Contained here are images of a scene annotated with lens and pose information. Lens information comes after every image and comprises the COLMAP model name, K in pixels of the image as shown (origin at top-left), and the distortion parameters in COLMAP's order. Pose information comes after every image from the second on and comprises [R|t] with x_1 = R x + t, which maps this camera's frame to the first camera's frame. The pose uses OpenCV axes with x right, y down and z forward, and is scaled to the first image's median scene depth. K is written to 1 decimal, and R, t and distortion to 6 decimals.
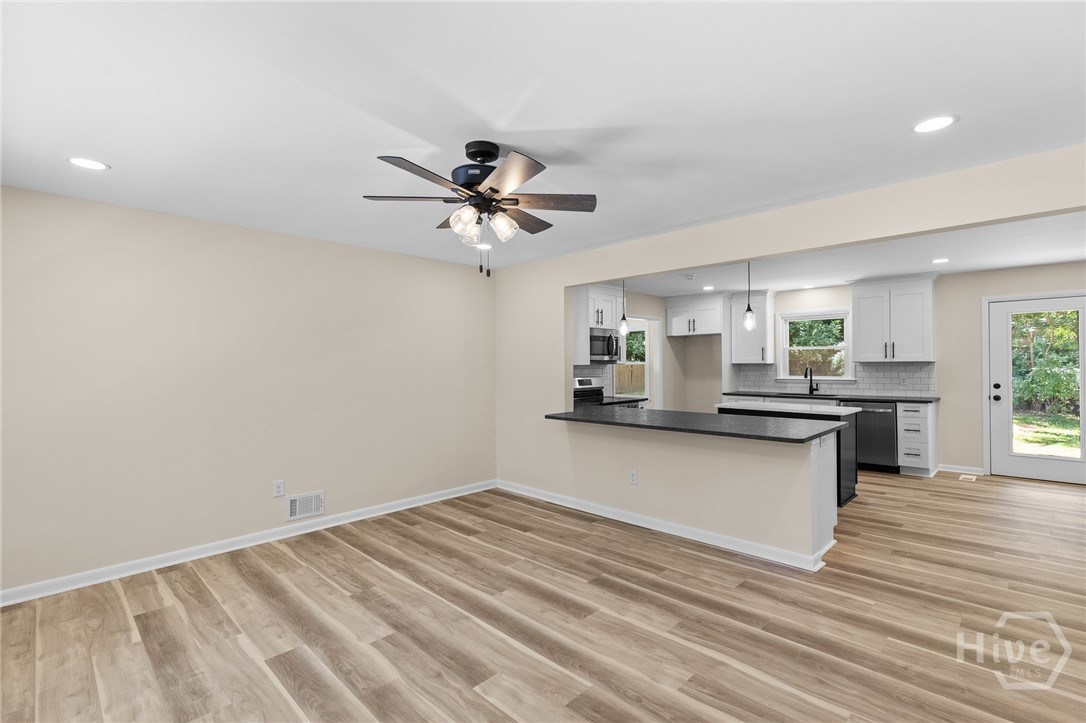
lens RADIAL K [[493.9, 0, 548.5], [0, 493.9, 362.9], [0, 0, 1]] dist [0.001190, -0.000762]
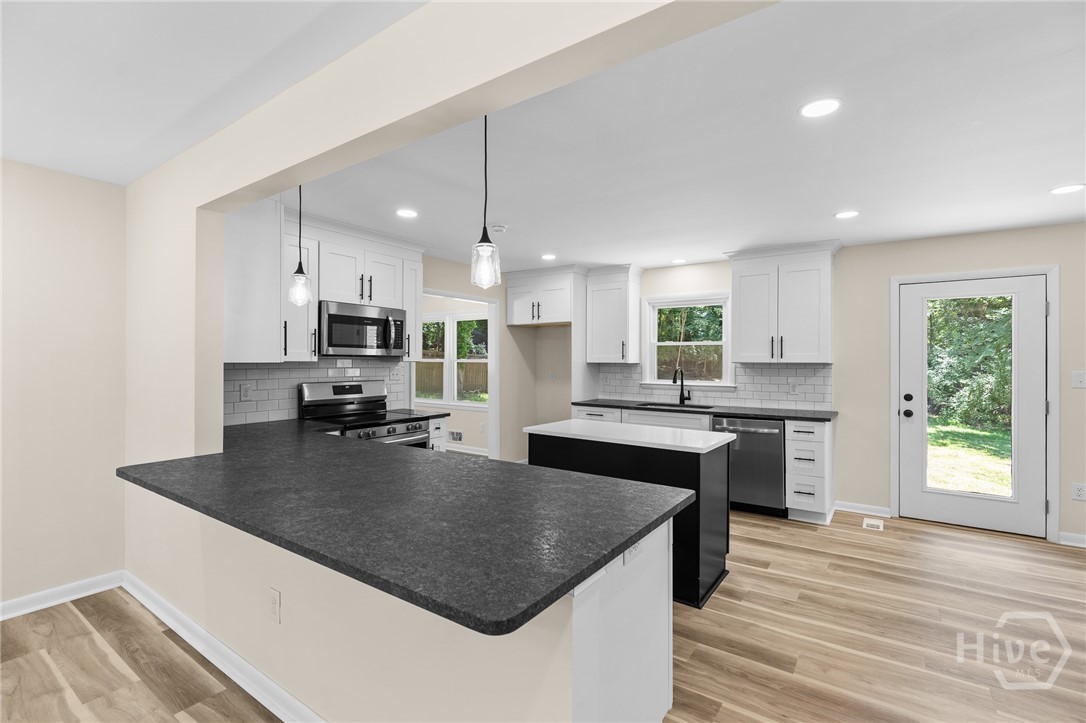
lens RADIAL K [[485.0, 0, 551.8], [0, 485.0, 361.0], [0, 0, 1]] dist [0.002475, 0.000182]
pose [[0.985619, 0.011597, 0.168584, 0.319575], [-0.011870, 0.999929, 0.000615, -0.002068], [-0.168565, -0.002608, 0.985687, 0.462067]]
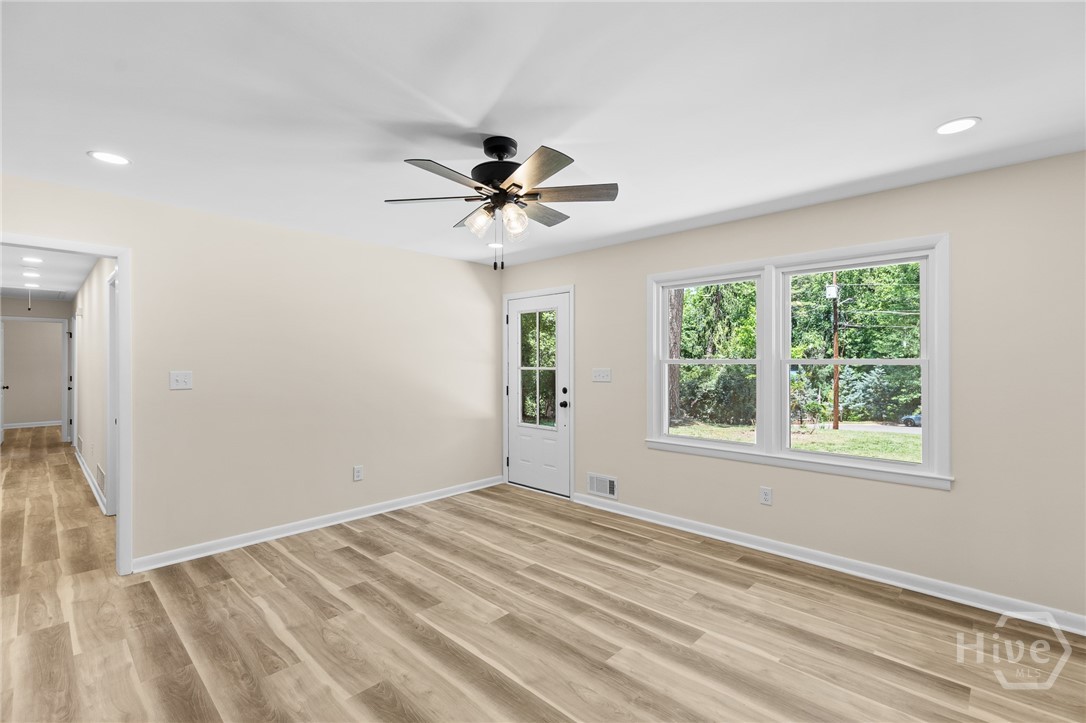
lens RADIAL K [[491.0, 0, 549.3], [0, 491.0, 376.9], [0, 0, 1]] dist [0.008647, 0.000696]
pose [[-0.999841, 0.011707, -0.013486, -0.111219], [0.011267, 0.999415, 0.032282, 0.002230], [0.013856, 0.032125, -0.999388, 1.018570]]
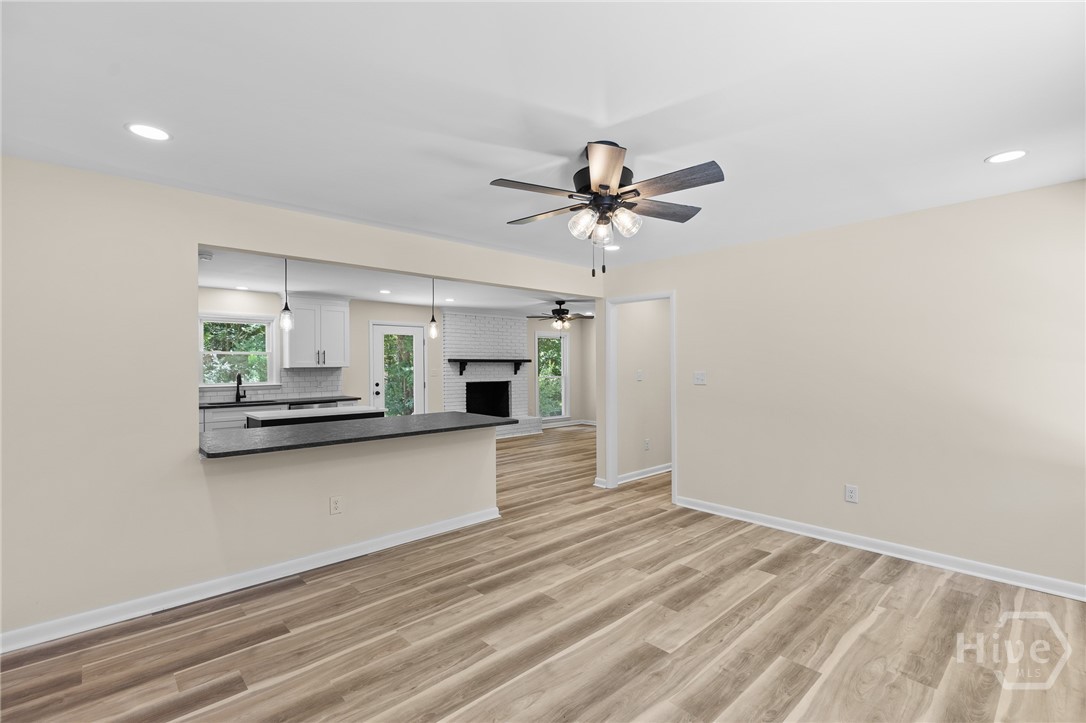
lens RADIAL K [[491.0, 0, 549.3], [0, 491.0, 376.9], [0, 0, 1]] dist [0.008647, 0.000696]
pose [[0.047689, -0.017852, 0.998703, -0.574603], [0.005500, 0.999830, 0.017609, 0.003436], [-0.998847, 0.004653, 0.047779, 0.549200]]
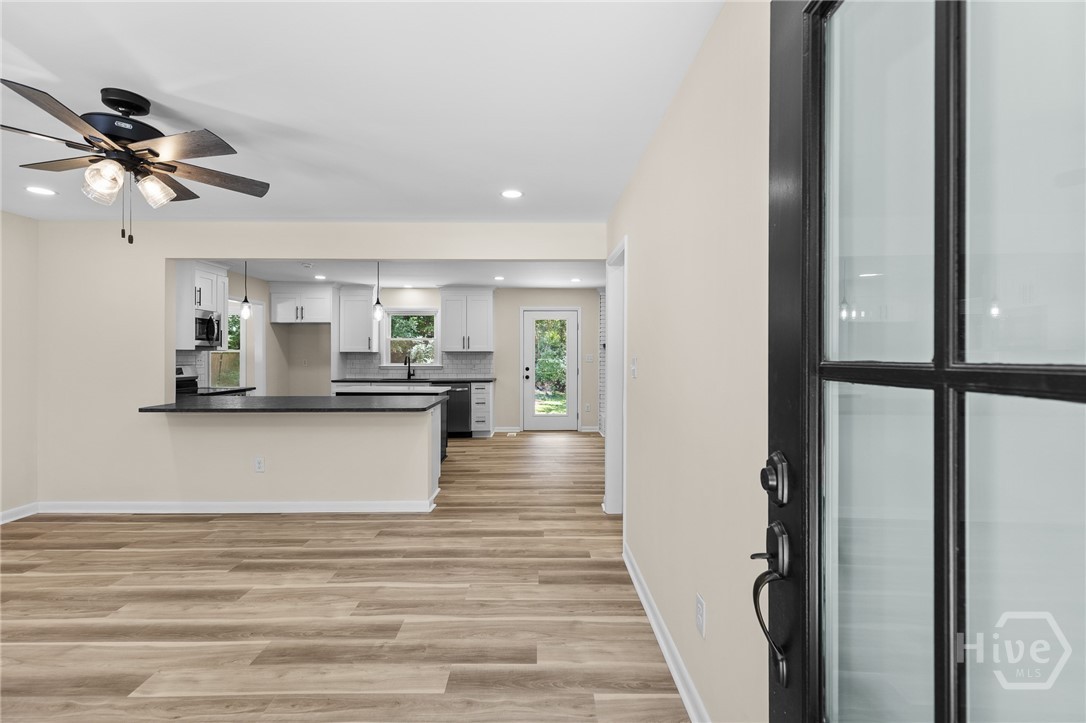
lens RADIAL K [[501.3, 0, 540.4], [0, 501.3, 353.1], [0, 0, 1]] dist [0.001495, 0.000551]
pose [[0.710270, 0.010145, 0.703856, -0.121805], [-0.007609, 0.999948, -0.006735, 0.012449], [-0.703888, -0.000572, 0.710311, -0.085306]]
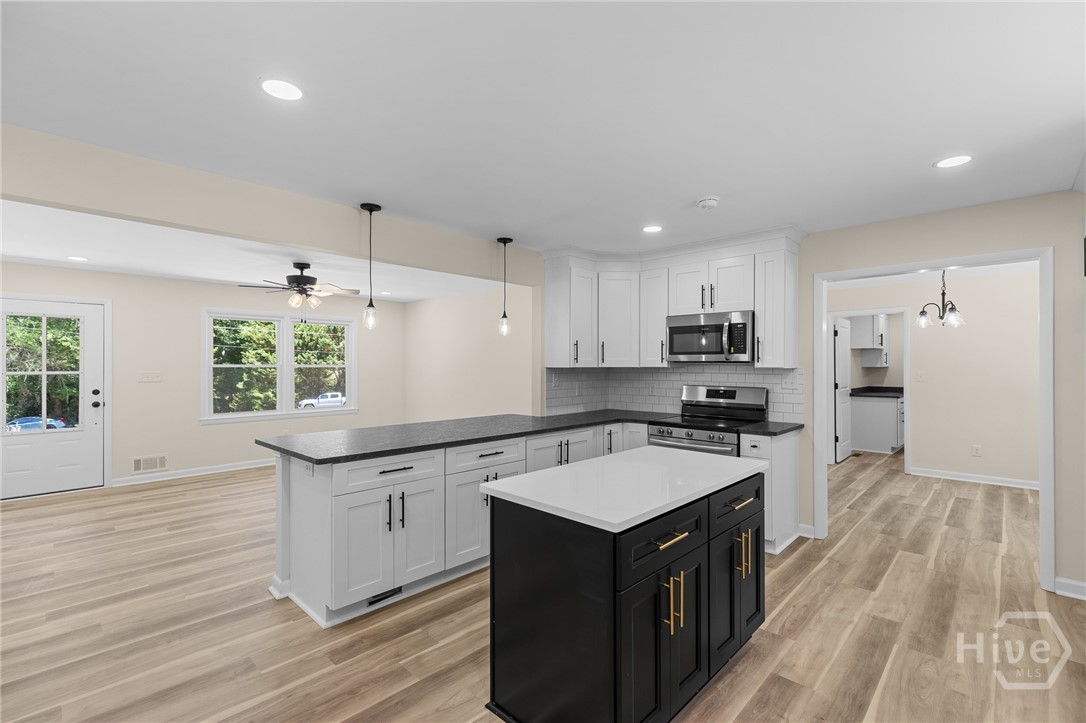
lens RADIAL K [[485.0, 0, 551.8], [0, 485.0, 361.0], [0, 0, 1]] dist [0.002475, 0.000182]
pose [[0.015249, -0.000303, -0.999884, 1.017692], [0.000811, 1.000000, -0.000291, -0.008182], [0.999883, -0.000806, 0.015249, 1.052804]]
